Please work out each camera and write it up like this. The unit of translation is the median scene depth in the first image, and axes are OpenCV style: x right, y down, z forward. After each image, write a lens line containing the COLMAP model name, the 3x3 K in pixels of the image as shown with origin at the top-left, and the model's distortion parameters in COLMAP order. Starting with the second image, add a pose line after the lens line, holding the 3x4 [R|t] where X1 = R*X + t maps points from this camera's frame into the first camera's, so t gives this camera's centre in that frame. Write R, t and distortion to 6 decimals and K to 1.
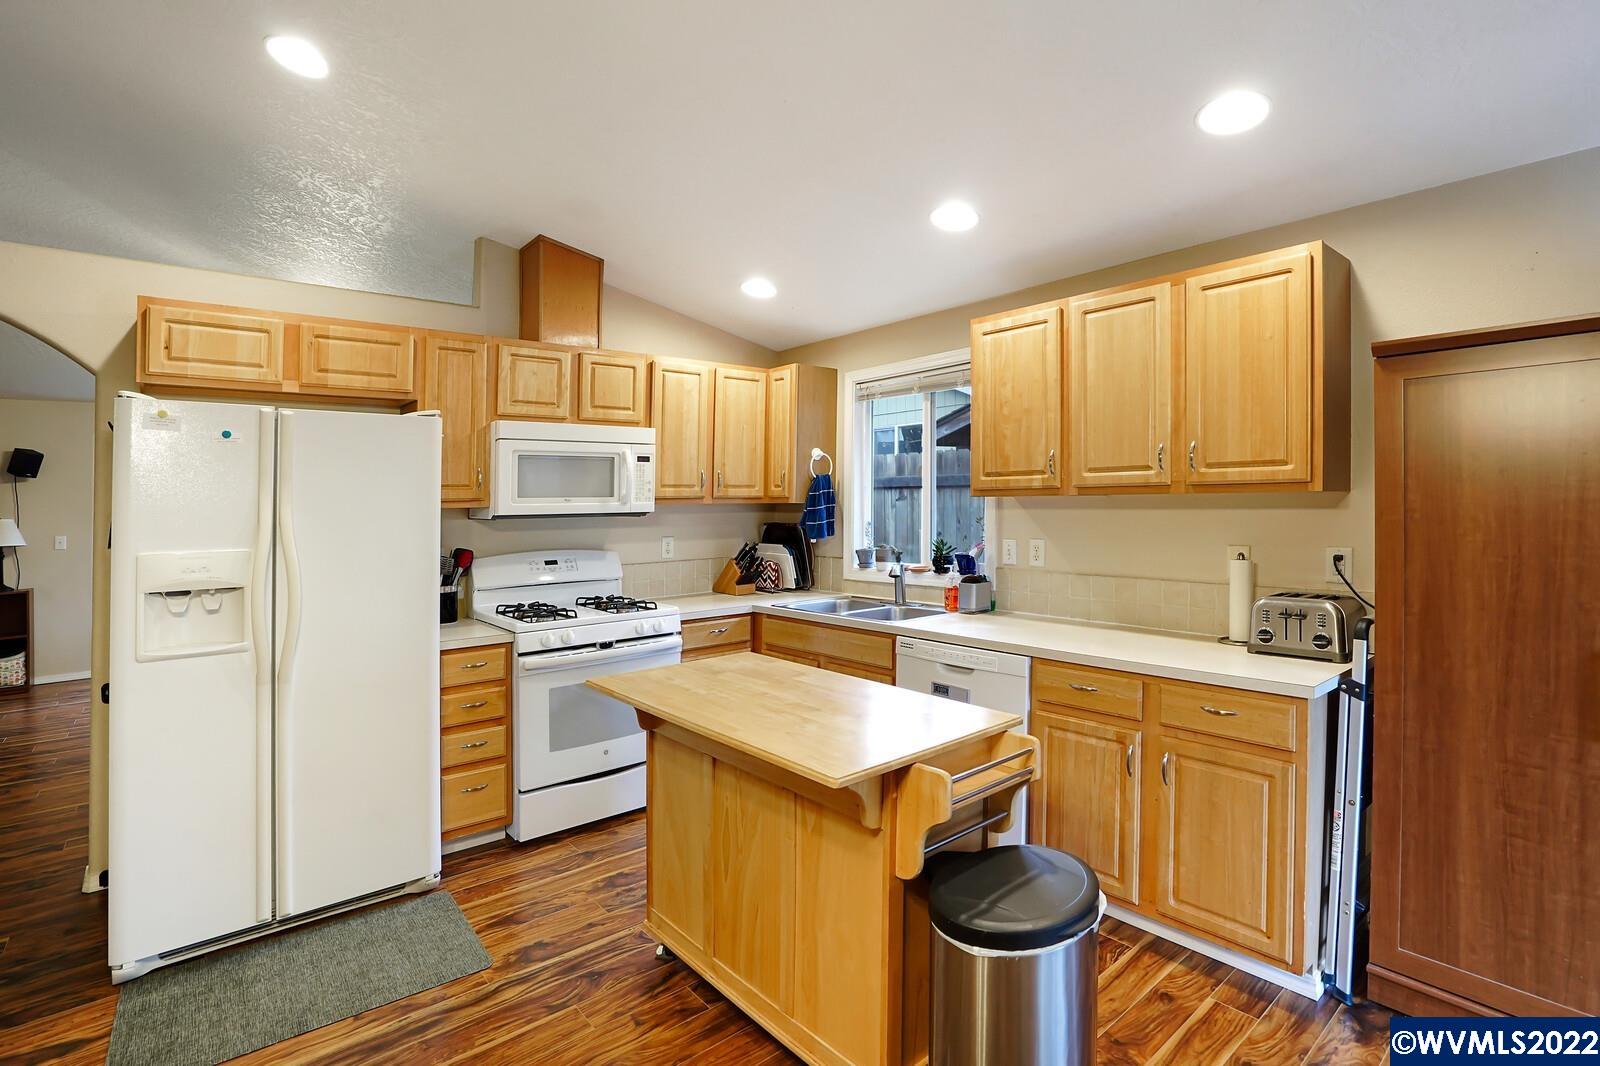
lens RADIAL K [[758.9, 0, 787.4], [0, 758.9, 492.8], [0, 0, 1]] dist [-0.037276, 0.010247]
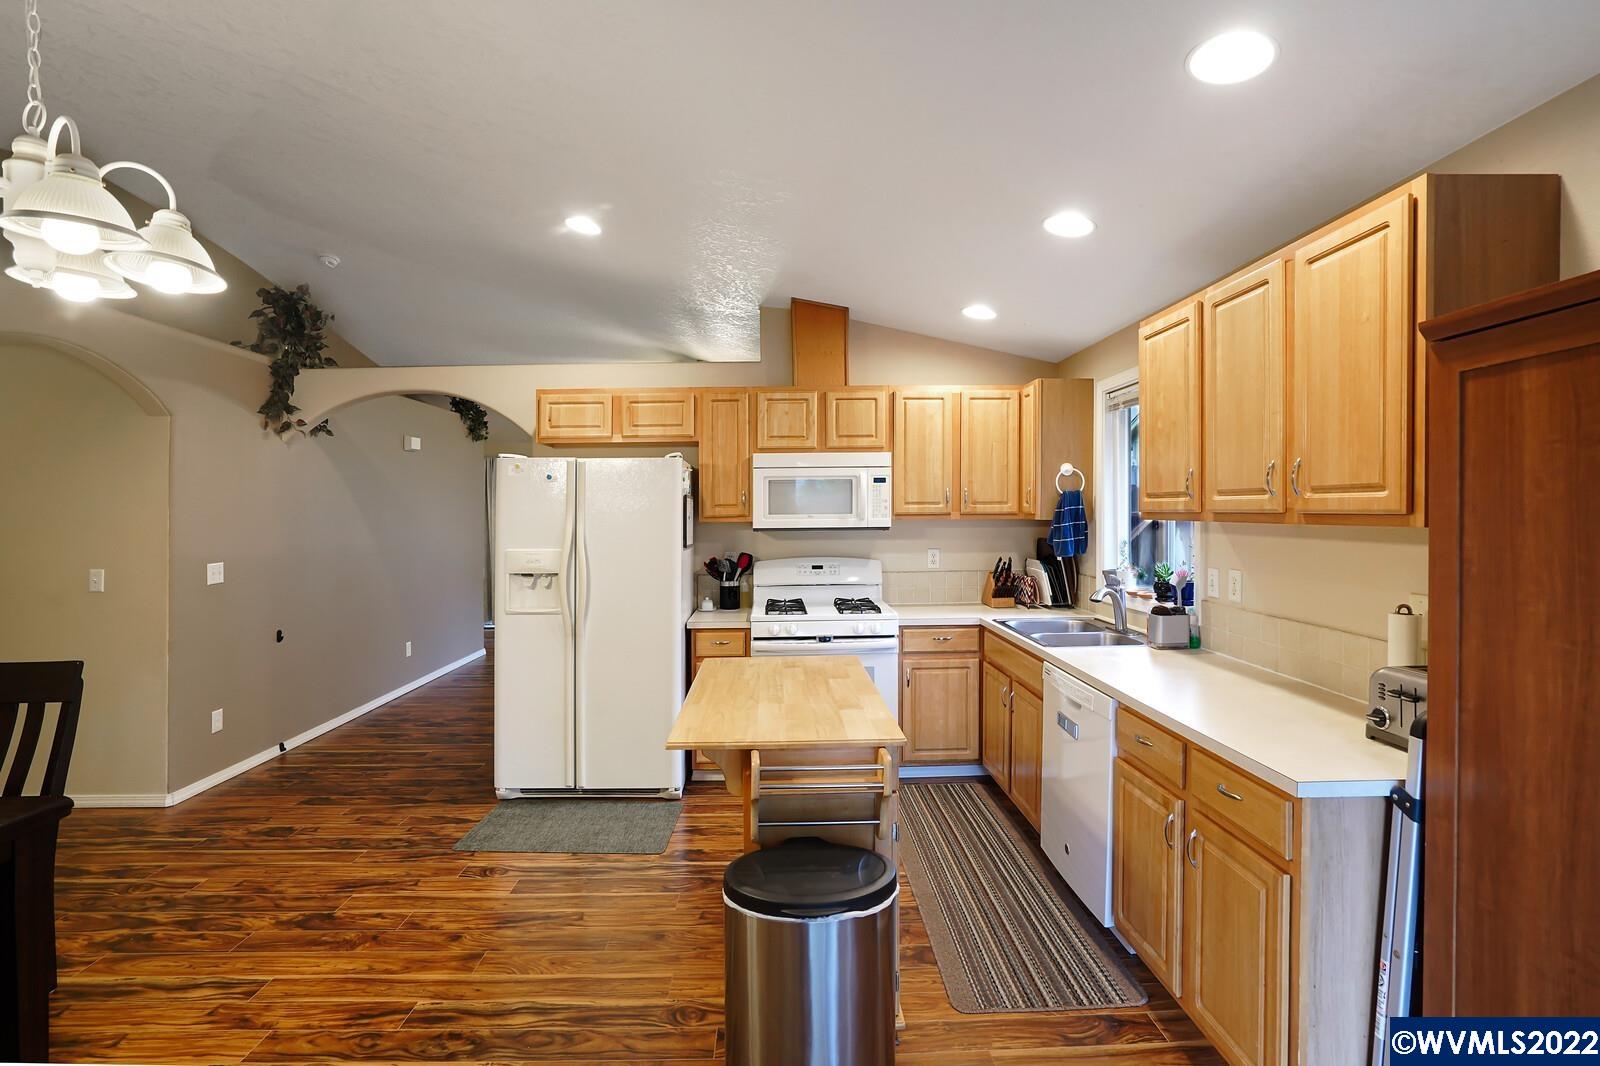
lens RADIAL K [[758.9, 0, 815.8], [0, 758.9, 518.3], [0, 0, 1]] dist [-0.037276, 0.010247]
pose [[0.790958, 0.013752, -0.611715, 0.538070], [0.006282, 0.999512, 0.030593, -0.028640], [0.611838, -0.028041, 0.790486, 0.059359]]
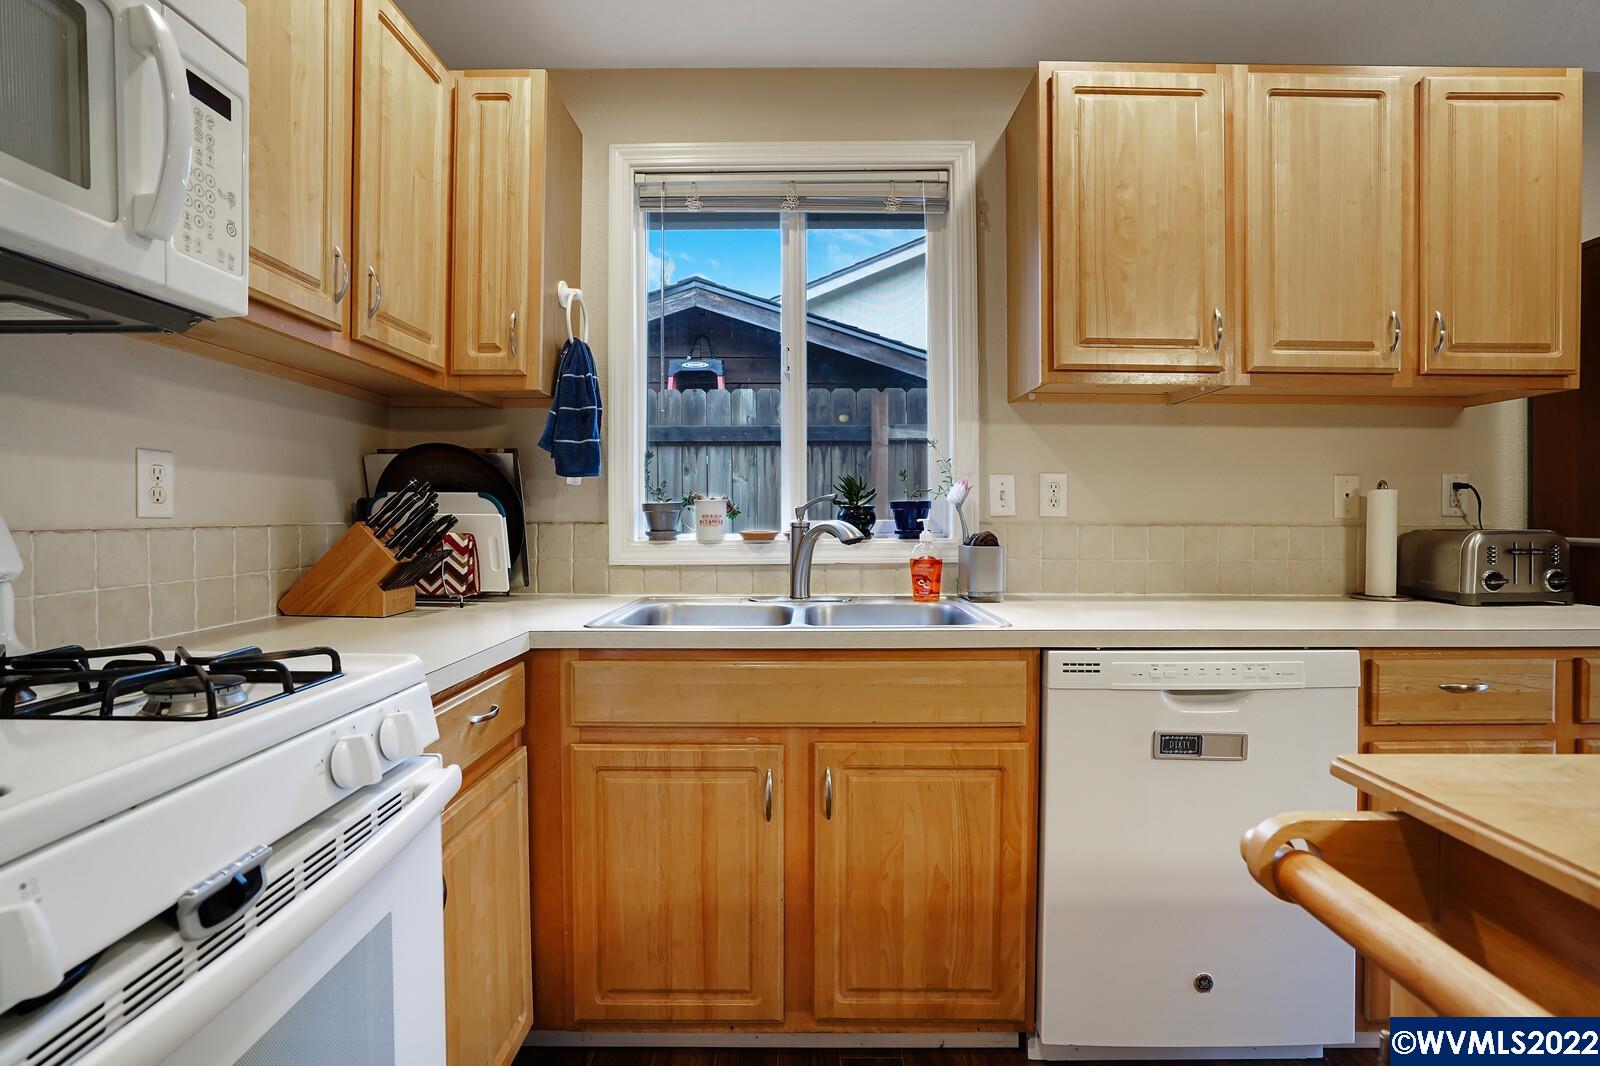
lens RADIAL K [[758.9, 0, 798.3], [0, 758.9, 541.4], [0, 0, 1]] dist [-0.037276, 0.010247]
pose [[0.645304, -0.010891, 0.763848, -0.319137], [-0.020773, 0.999278, 0.031798, 0.116521], [-0.763643, -0.036387, 0.644612, 0.864429]]
